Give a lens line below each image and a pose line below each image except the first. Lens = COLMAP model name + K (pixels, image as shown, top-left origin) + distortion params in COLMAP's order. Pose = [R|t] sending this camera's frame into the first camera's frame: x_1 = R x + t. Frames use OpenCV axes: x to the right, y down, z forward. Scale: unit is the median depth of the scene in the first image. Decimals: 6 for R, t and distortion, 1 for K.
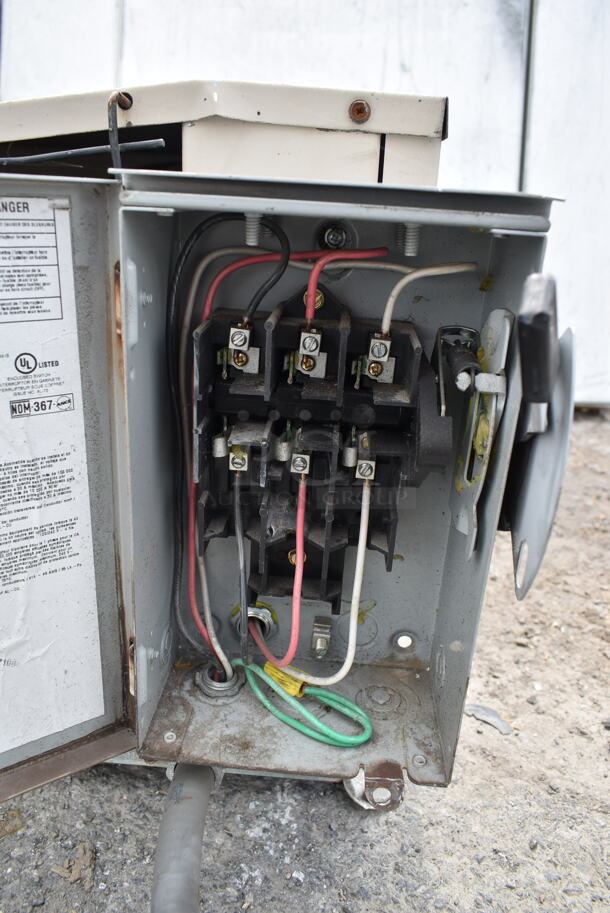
lens RADIAL K [[693.2, 0, 299.7], [0, 693.2, 452.1], [0, 0, 1]] dist [-0.028094, 0.009832]
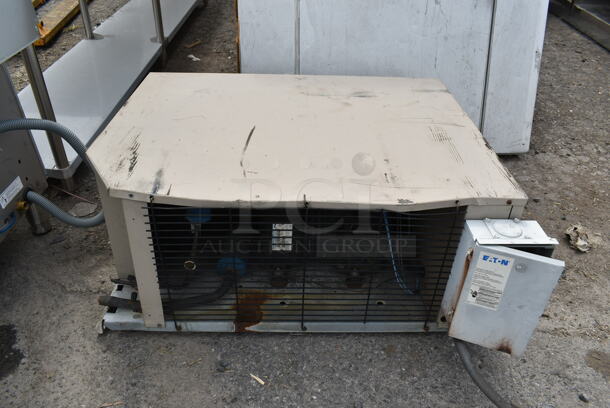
lens RADIAL K [[463.2, 0, 307.5], [0, 463.2, 201.5], [0, 0, 1]] dist [-0.028094, 0.009832]
pose [[0.996335, -0.069191, 0.050289, -0.352190], [0.055531, 0.970416, 0.234967, -0.326111], [-0.065058, -0.231313, 0.970702, -0.470845]]
